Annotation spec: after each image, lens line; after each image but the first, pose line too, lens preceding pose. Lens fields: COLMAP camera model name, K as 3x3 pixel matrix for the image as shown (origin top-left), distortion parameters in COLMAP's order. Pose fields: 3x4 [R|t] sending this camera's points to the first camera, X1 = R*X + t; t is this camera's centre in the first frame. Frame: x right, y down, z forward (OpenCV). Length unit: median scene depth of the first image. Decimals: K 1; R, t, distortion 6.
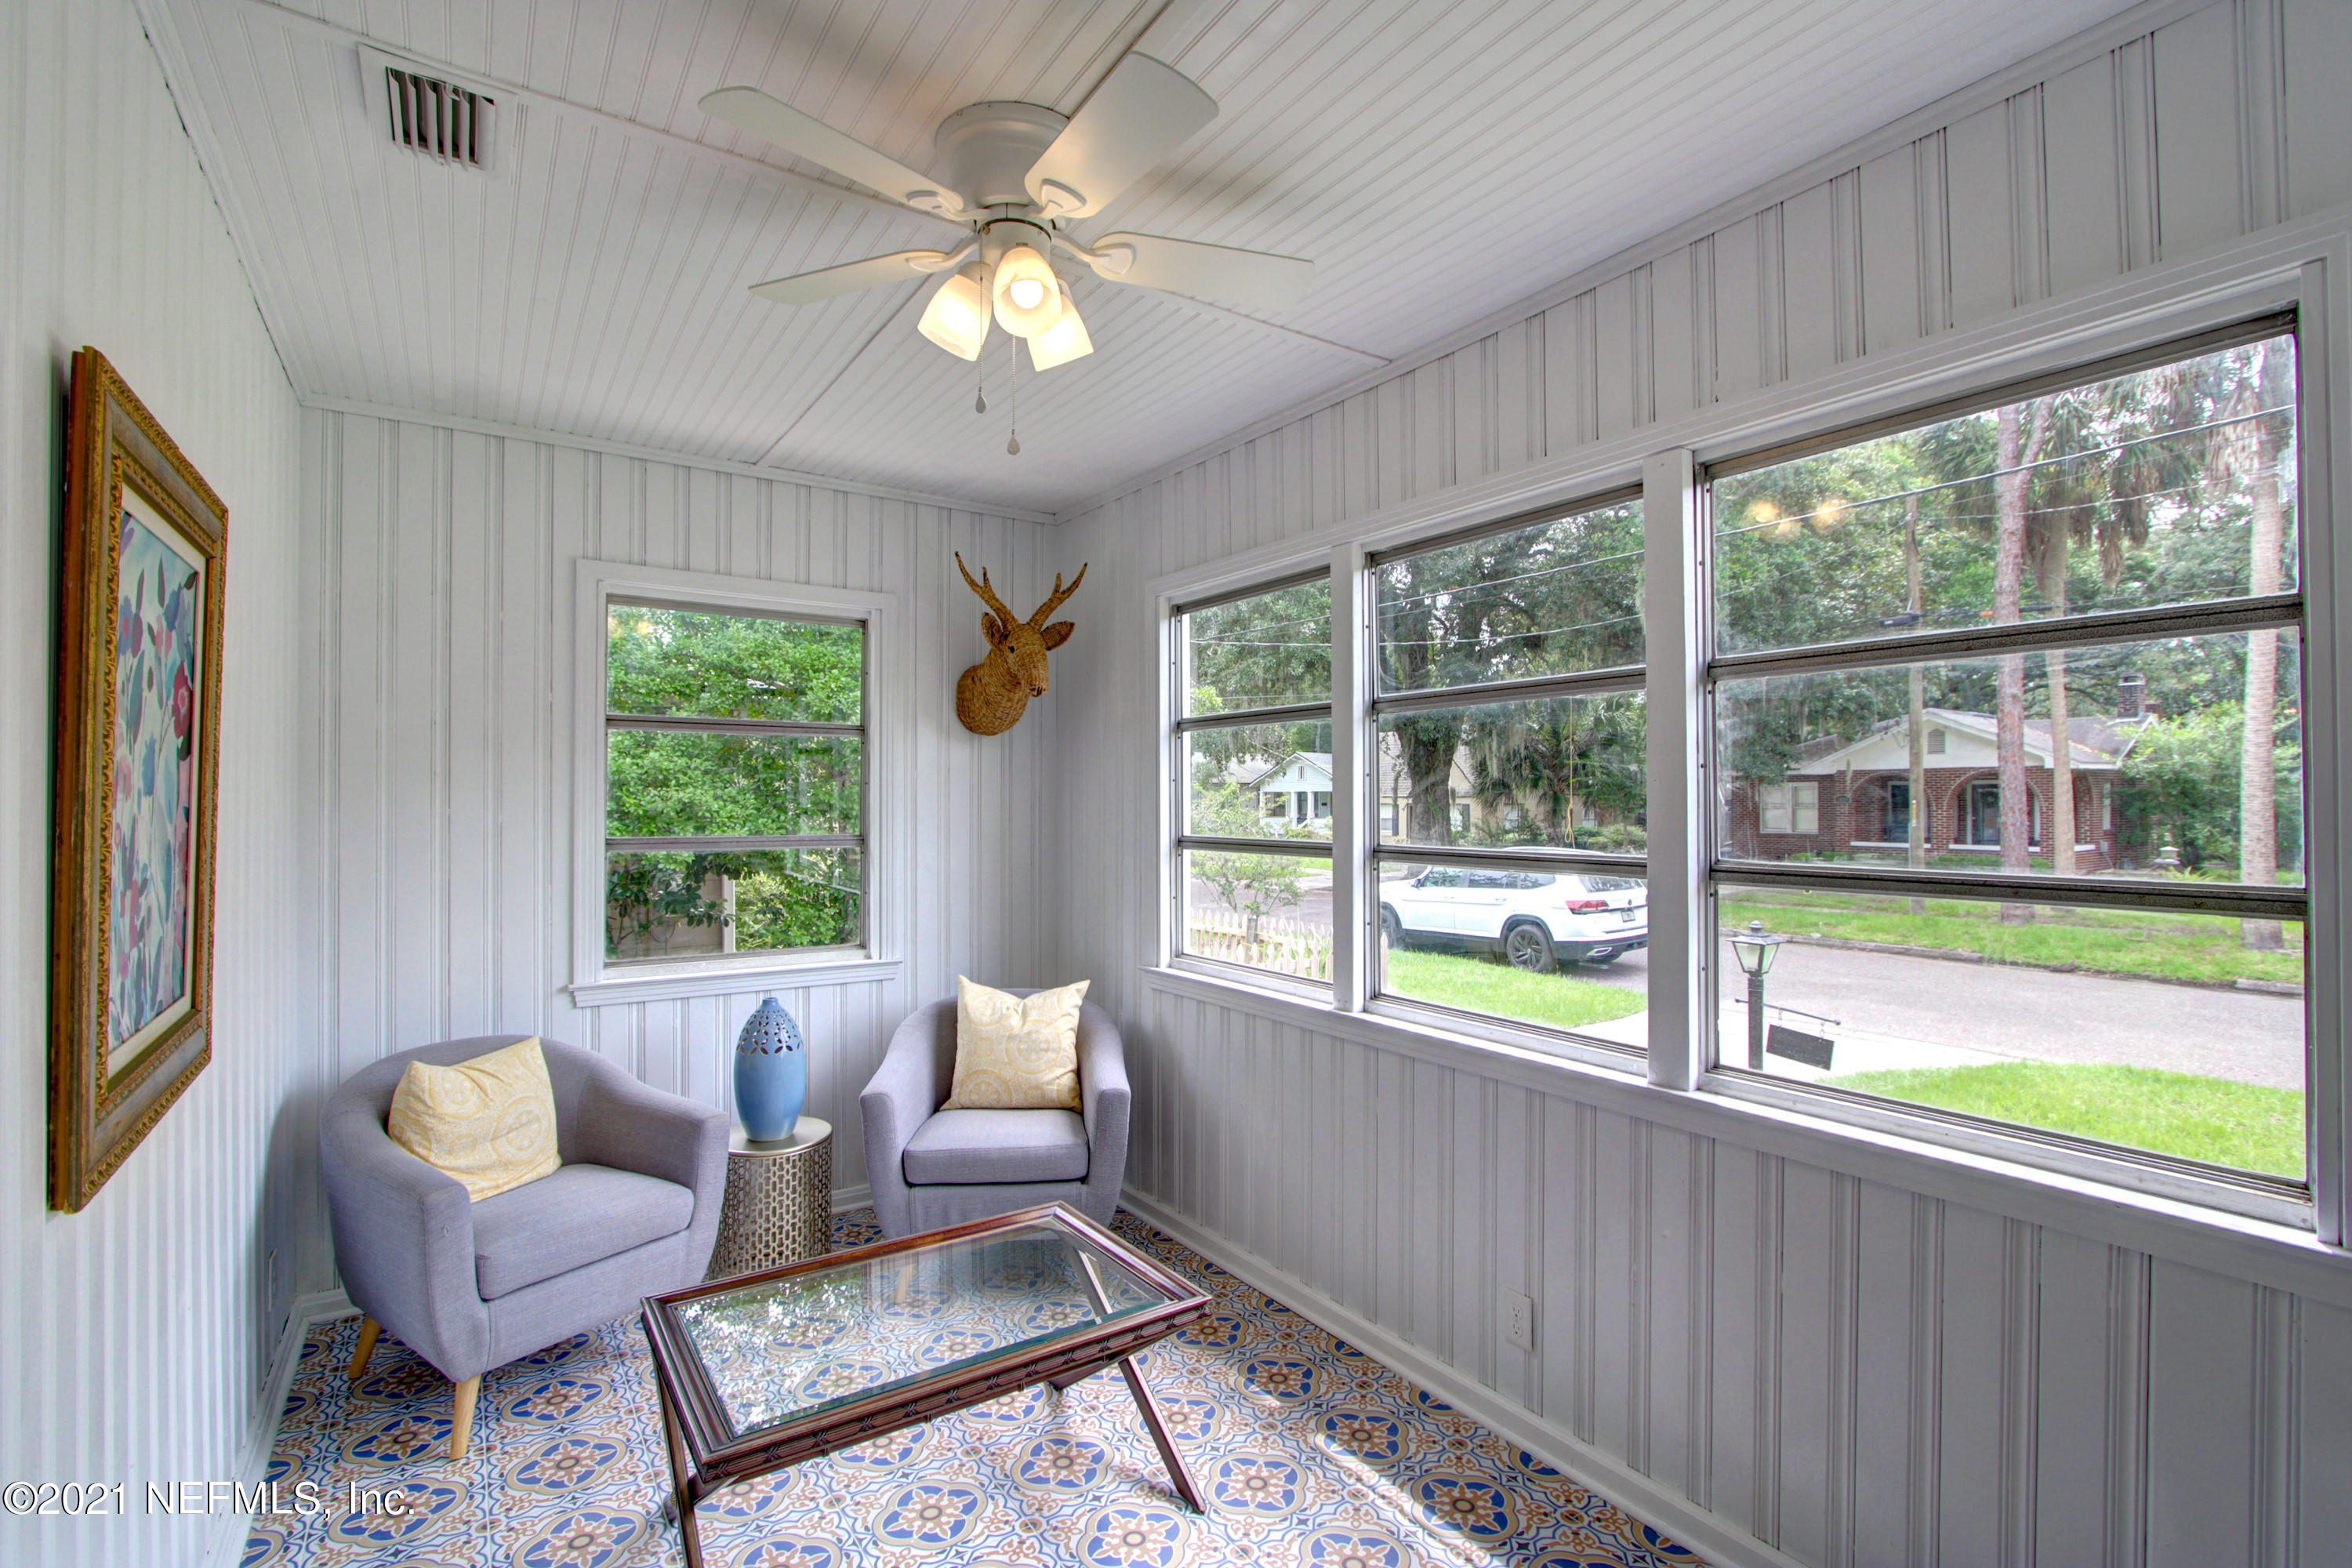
lens RADIAL K [[1080.0, 0, 1176.6], [0, 1080.0, 787.5], [0, 0, 1]] dist [-0.010803, -0.000026]
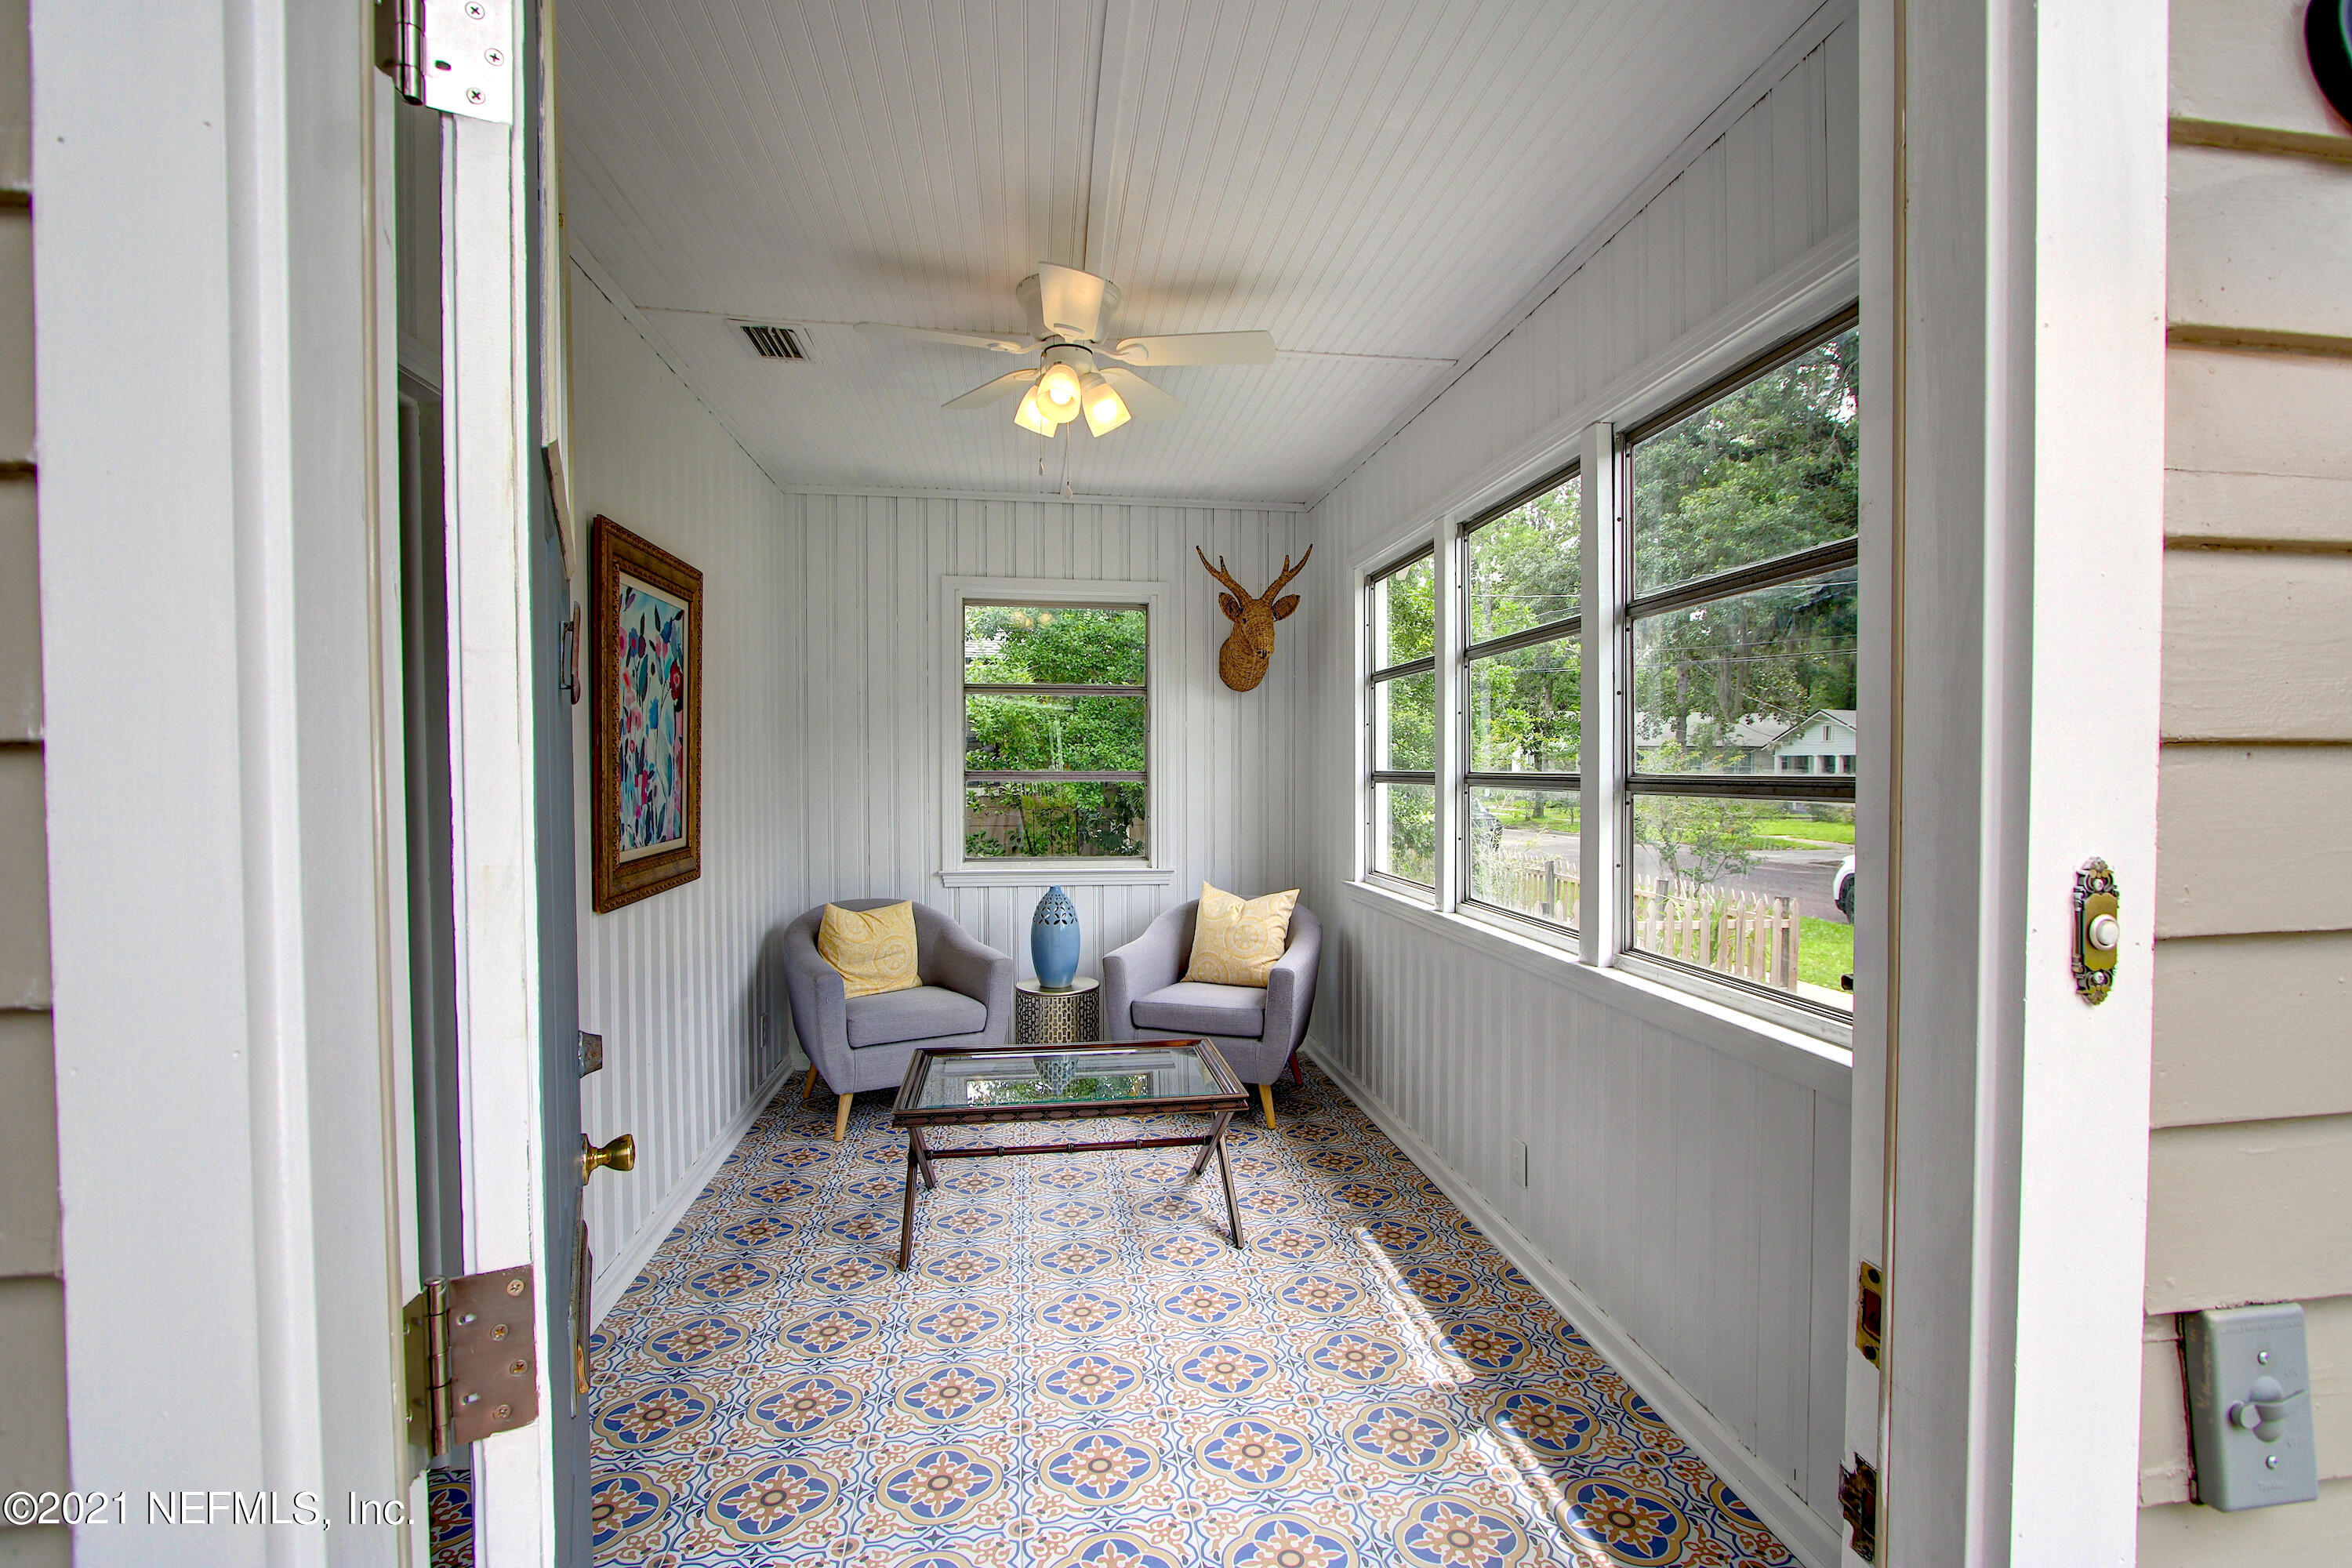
lens RADIAL K [[1080.0, 0, 1181.0], [0, 1080.0, 786.7], [0, 0, 1]] dist [-0.010803, -0.000026]
pose [[0.901040, 0.008458, -0.433654, 0.376232], [0.004548, 0.999571, 0.028946, 0.030203], [0.433713, -0.028053, 0.900614, -0.177138]]
